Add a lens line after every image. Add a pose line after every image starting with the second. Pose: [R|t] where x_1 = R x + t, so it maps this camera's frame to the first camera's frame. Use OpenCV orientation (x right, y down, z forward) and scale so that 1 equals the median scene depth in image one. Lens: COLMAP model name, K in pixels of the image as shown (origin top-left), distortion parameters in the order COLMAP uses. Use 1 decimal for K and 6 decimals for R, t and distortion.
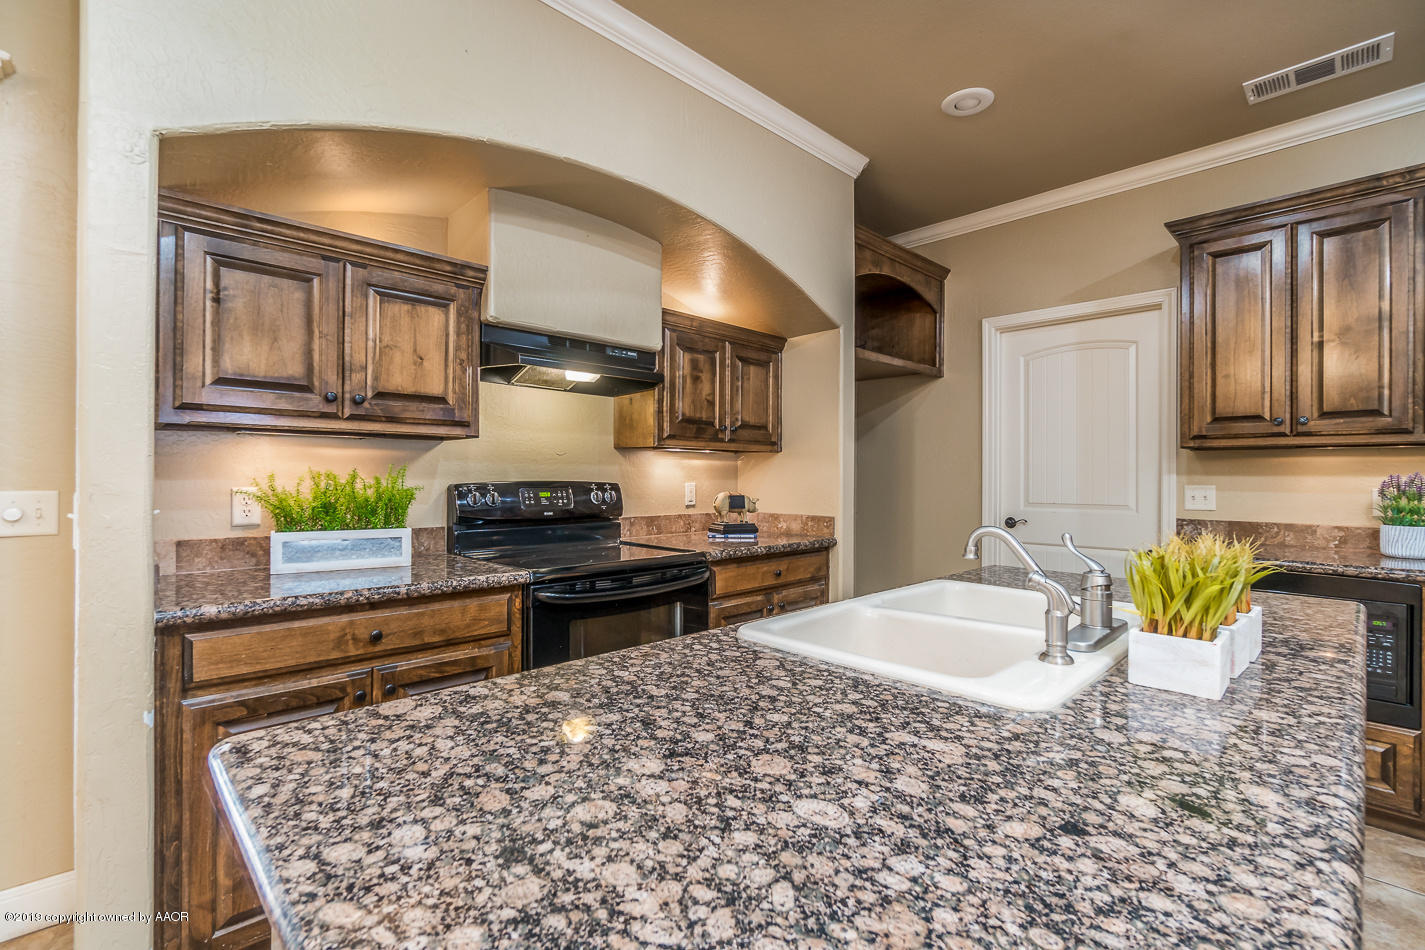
lens RADIAL K [[663.2, 0, 705.1], [0, 663.2, 477.2], [0, 0, 1]] dist [-0.011768, 0.003260]
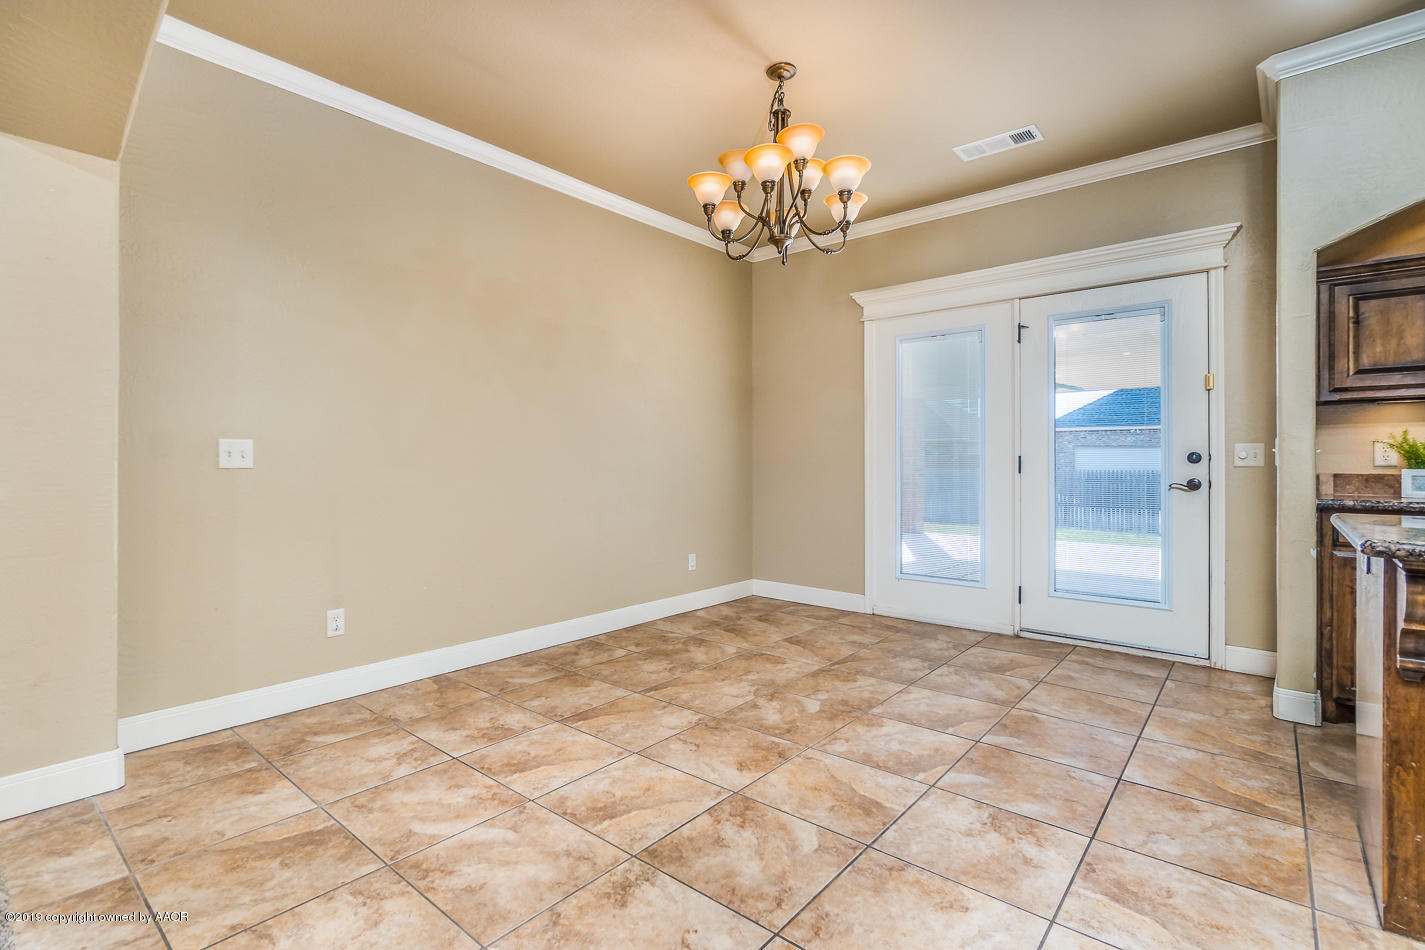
lens RADIAL K [[671.6, 0, 701.1], [0, 671.6, 465.8], [0, 0, 1]] dist [-0.009166, 0.002460]
pose [[0.116650, -0.001731, -0.993172, 0.708456], [0.006898, 0.999976, -0.000933, 0.075955], [0.993149, -0.006742, 0.116659, -0.805429]]
